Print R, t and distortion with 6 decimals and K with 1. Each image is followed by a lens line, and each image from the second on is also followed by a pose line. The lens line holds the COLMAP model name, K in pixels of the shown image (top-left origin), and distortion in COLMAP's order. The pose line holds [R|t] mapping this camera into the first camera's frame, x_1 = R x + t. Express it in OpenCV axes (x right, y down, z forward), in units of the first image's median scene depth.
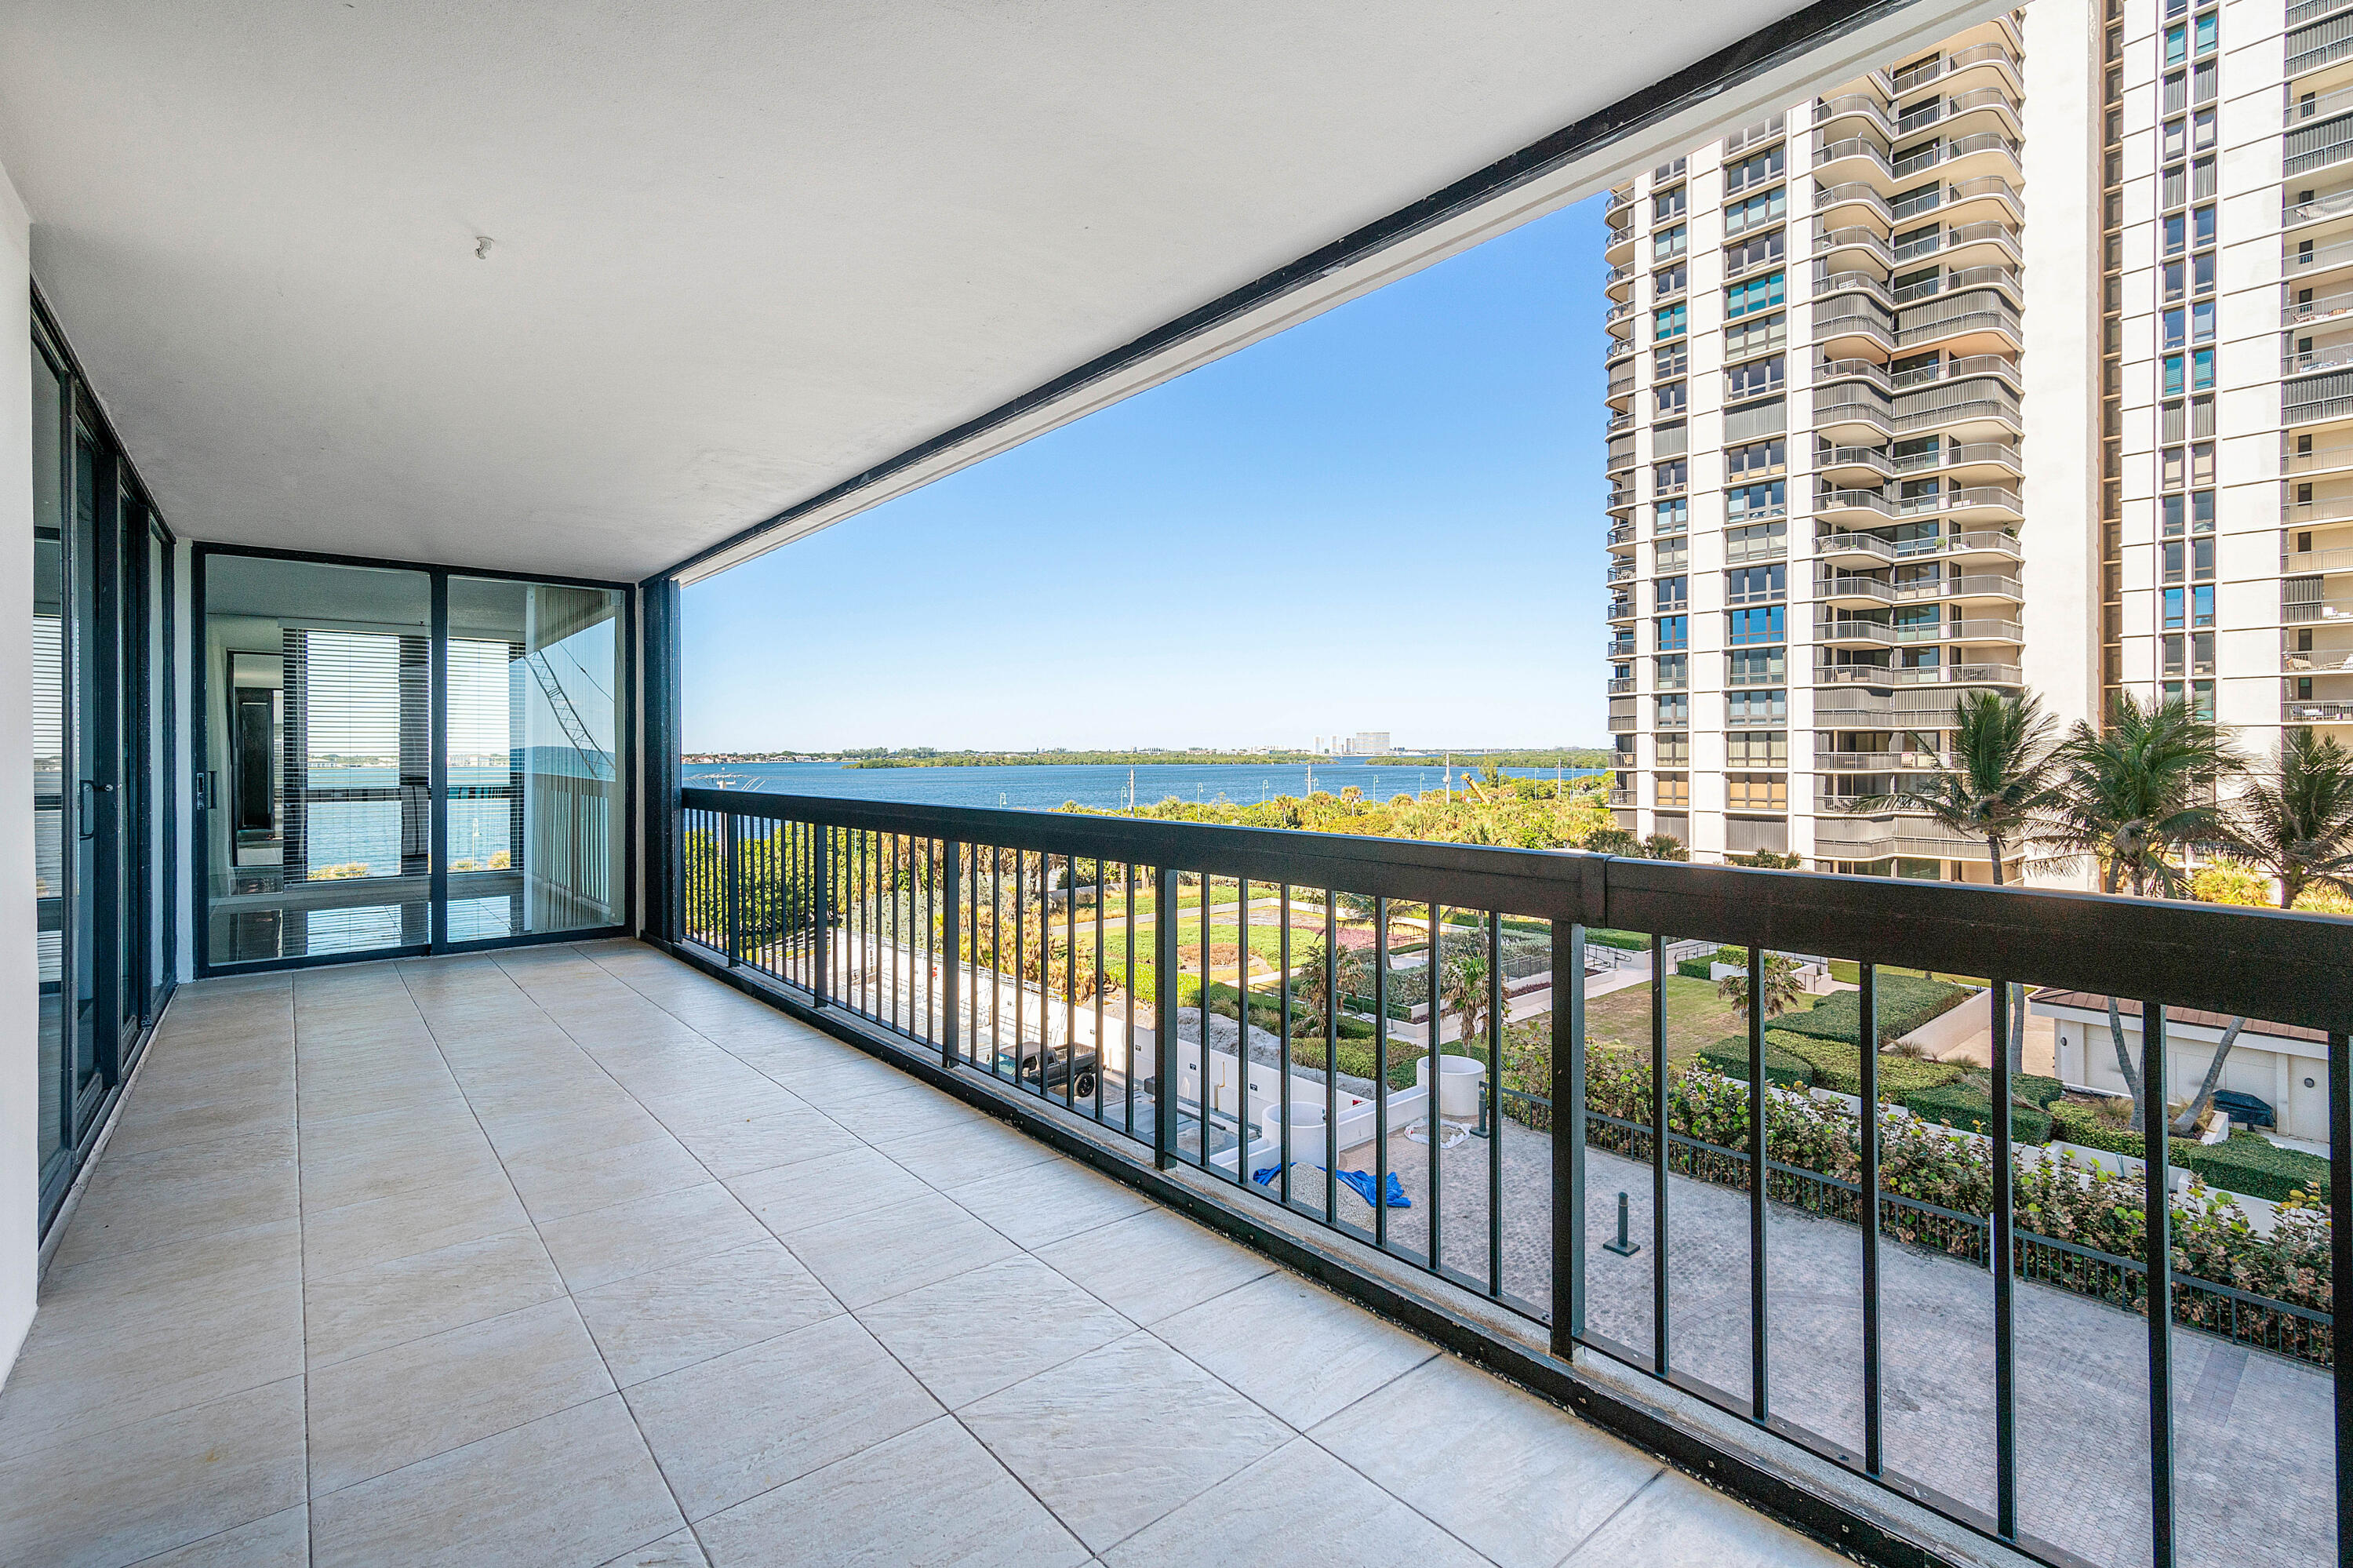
lens RADIAL K [[1047.8, 0, 1206.9], [0, 1047.8, 735.9], [0, 0, 1]] dist [-0.000910, -0.000386]
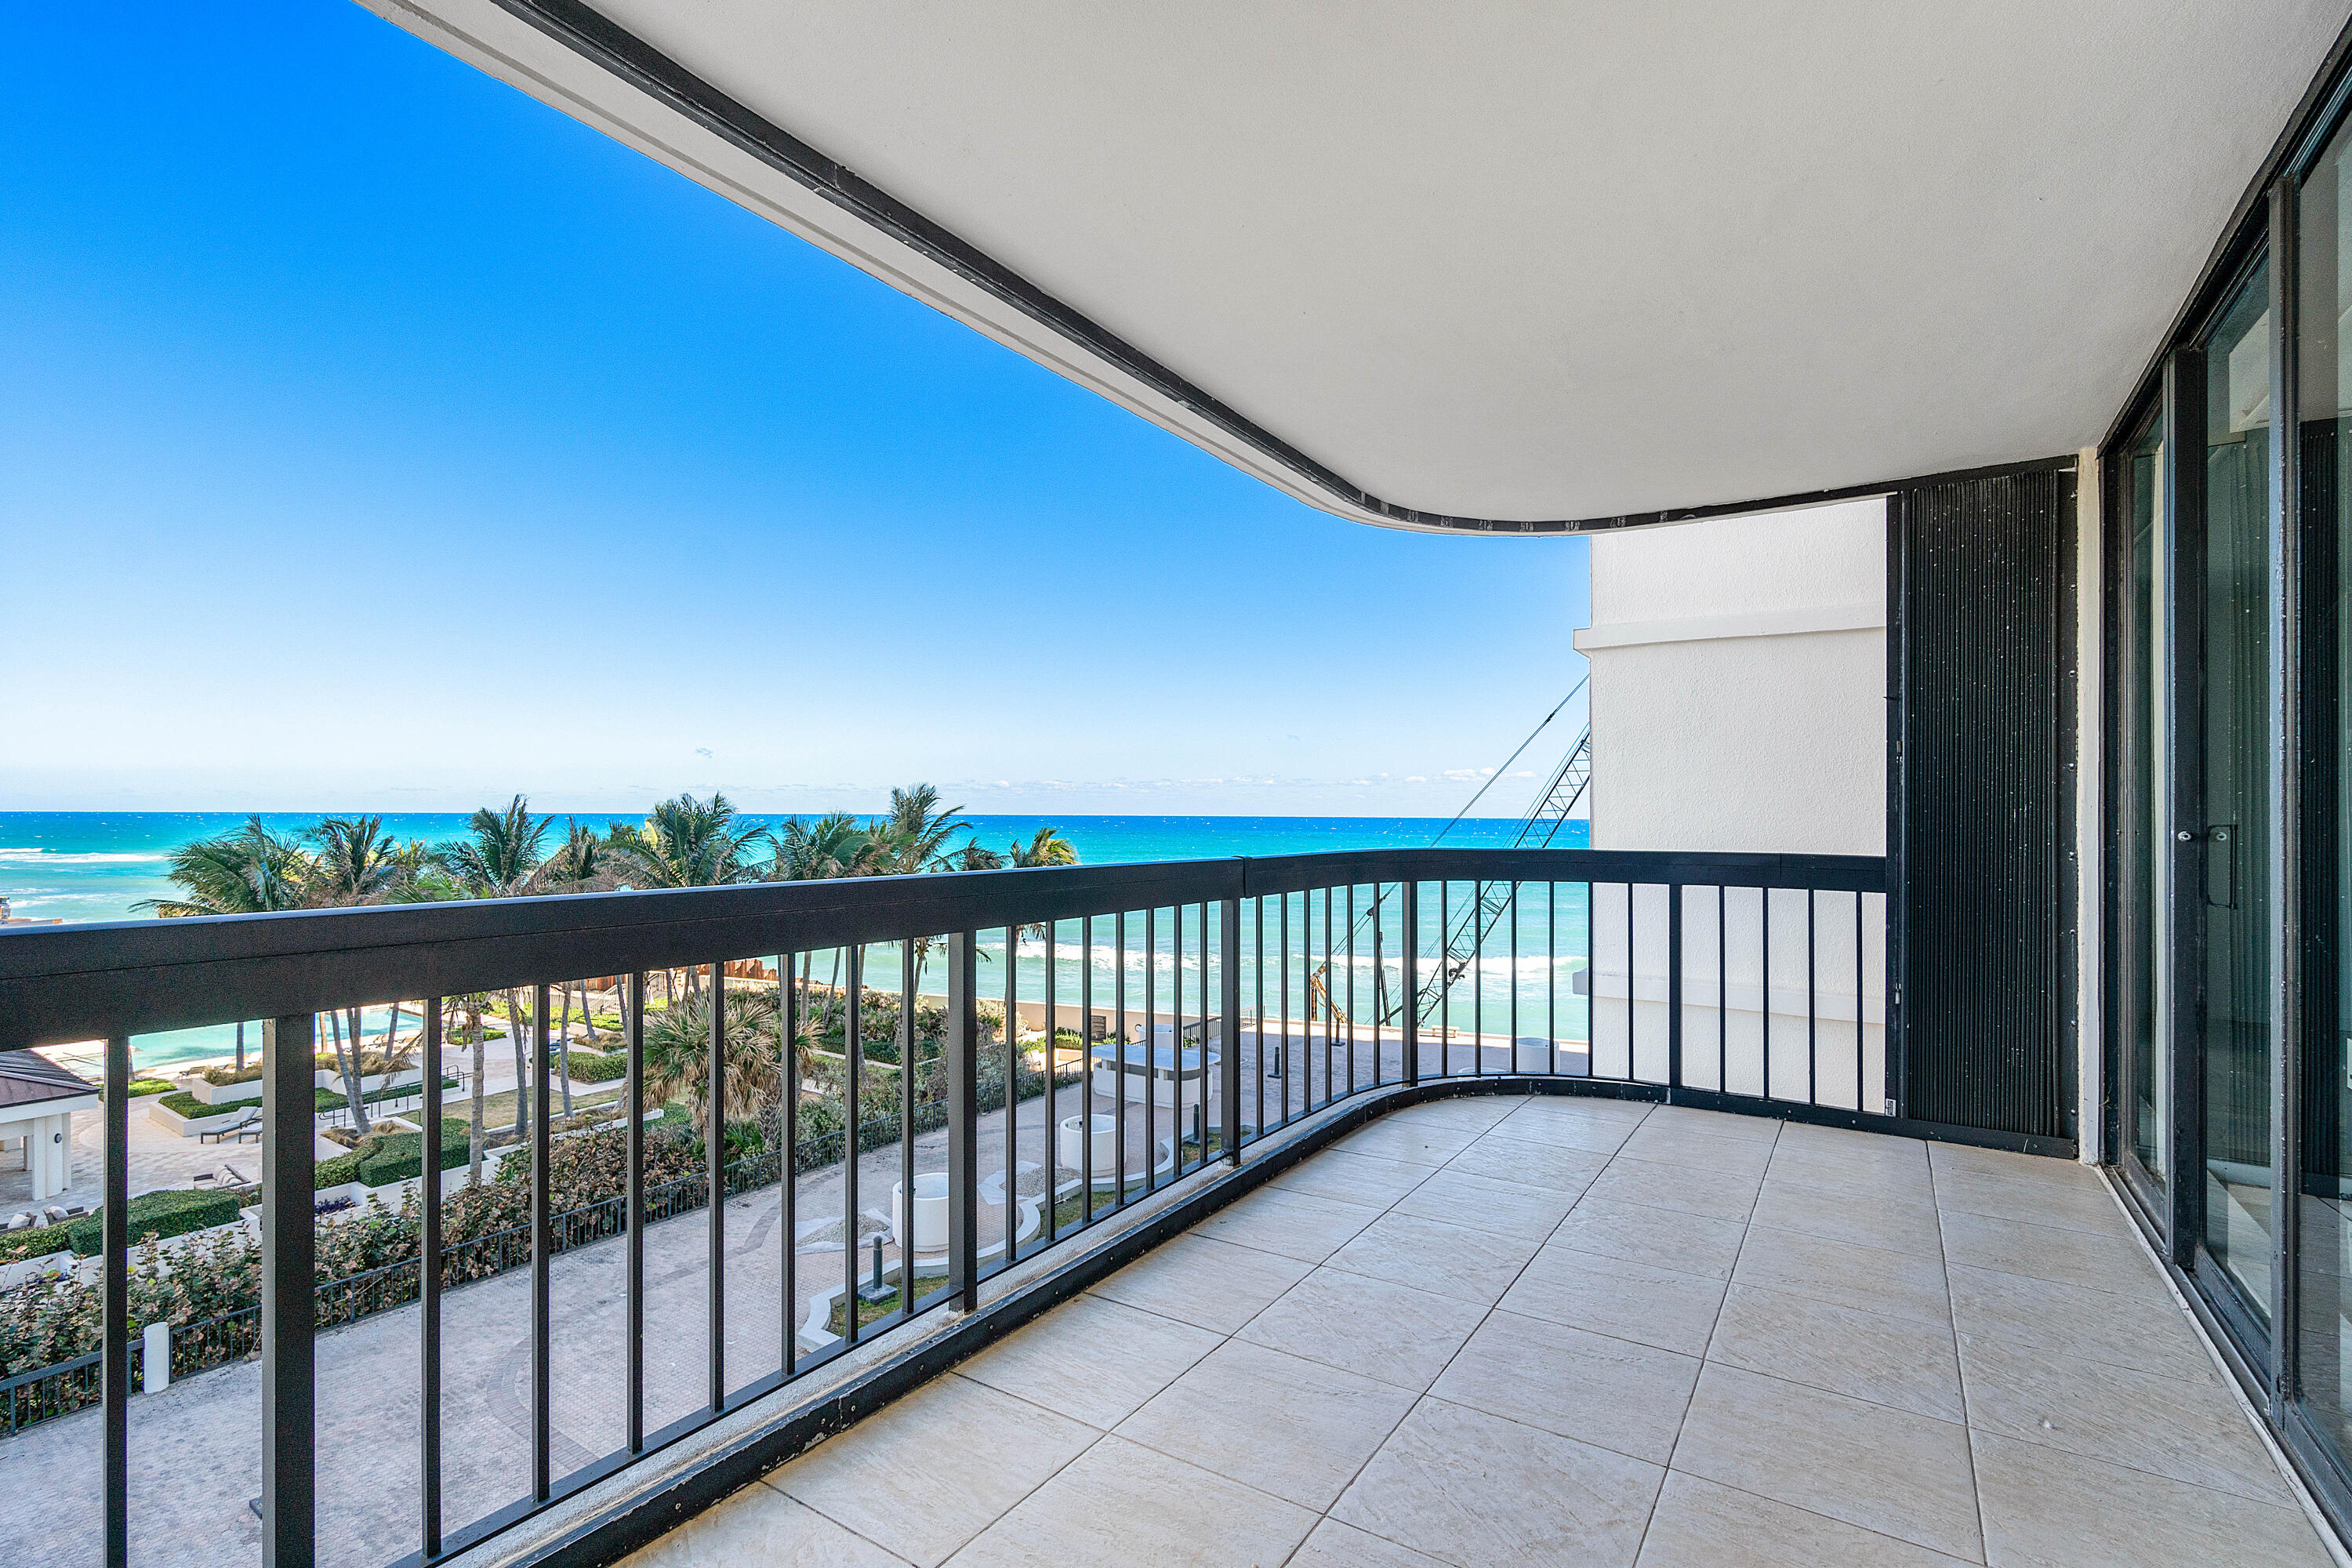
lens RADIAL K [[1047.3, 0, 1158.4], [0, 1047.3, 816.9], [0, 0, 1]] dist [-0.000910, -0.000386]
pose [[-0.231231, 0.003789, 0.972891, -0.782037], [-0.015815, 0.999846, -0.007653, 0.036367], [-0.972770, -0.017156, -0.231136, 0.957293]]
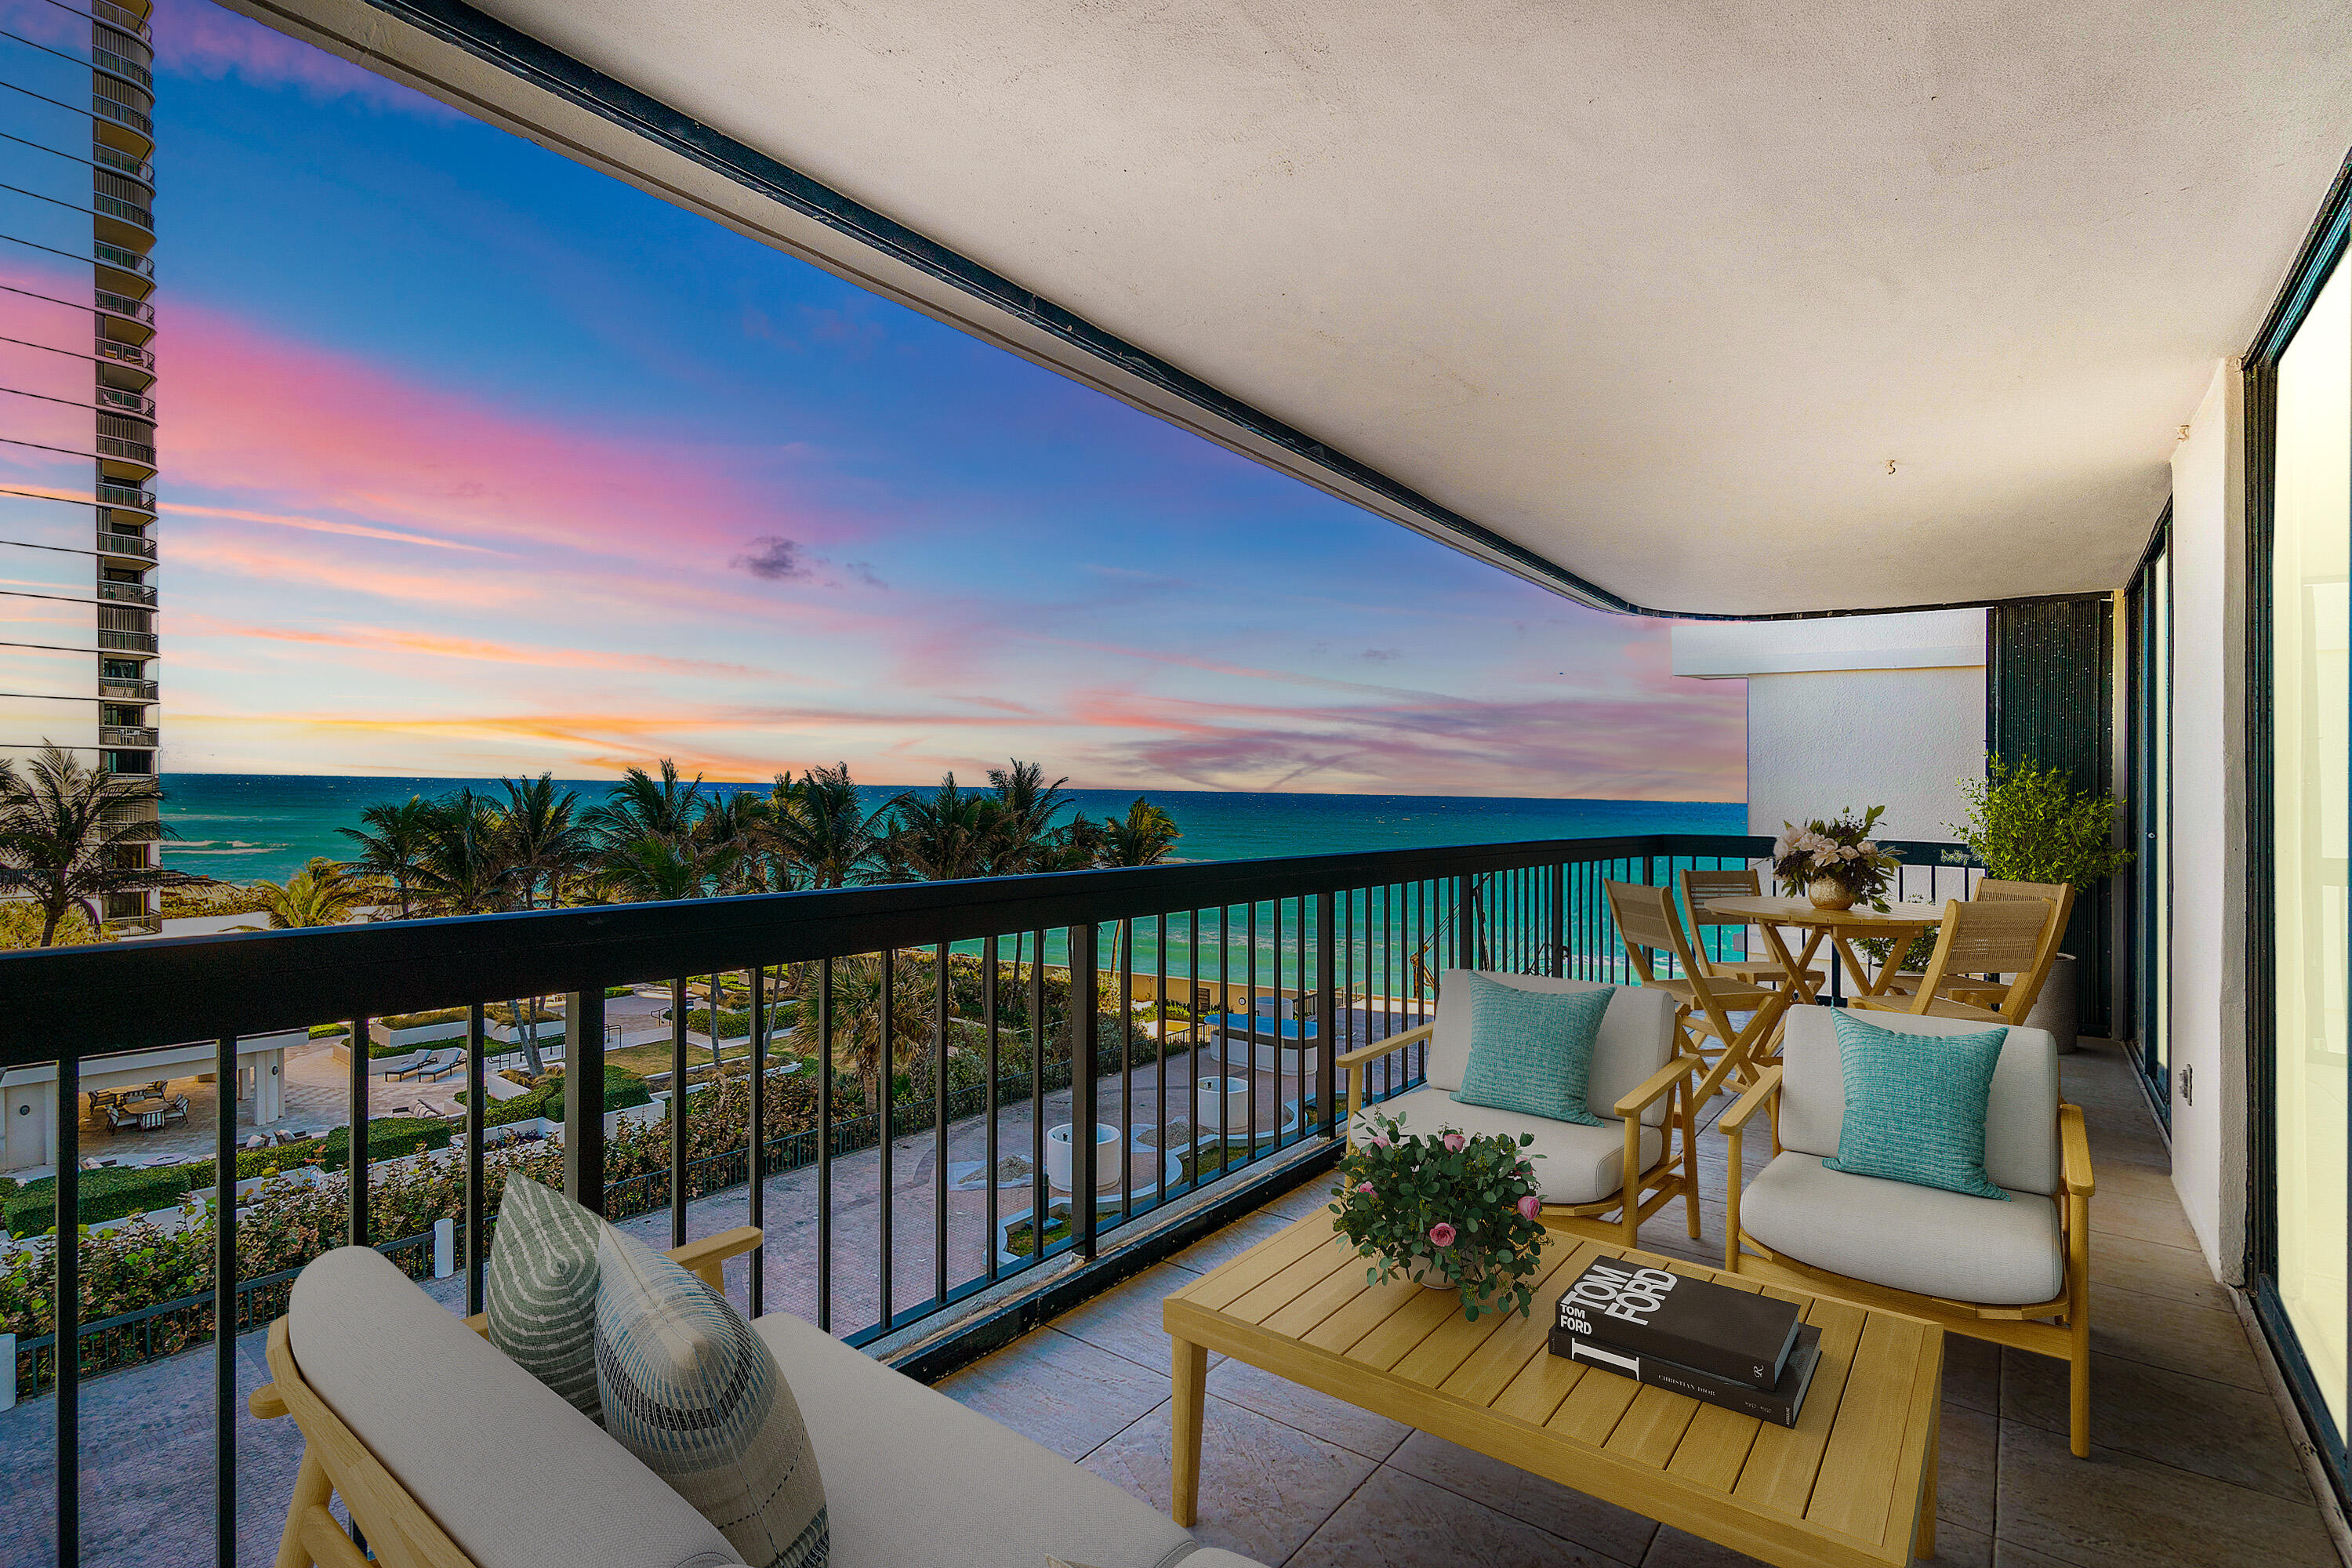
lens RADIAL K [[1069.2, 0, 1170.7], [0, 1069.2, 804.8], [0, 0, 1]] dist [0.006247, -0.000448]
pose [[-0.166985, -0.010619, 0.985902, -1.415932], [-0.033147, 0.999437, 0.005150, 0.024892], [-0.985402, -0.031820, -0.167243, 1.573577]]
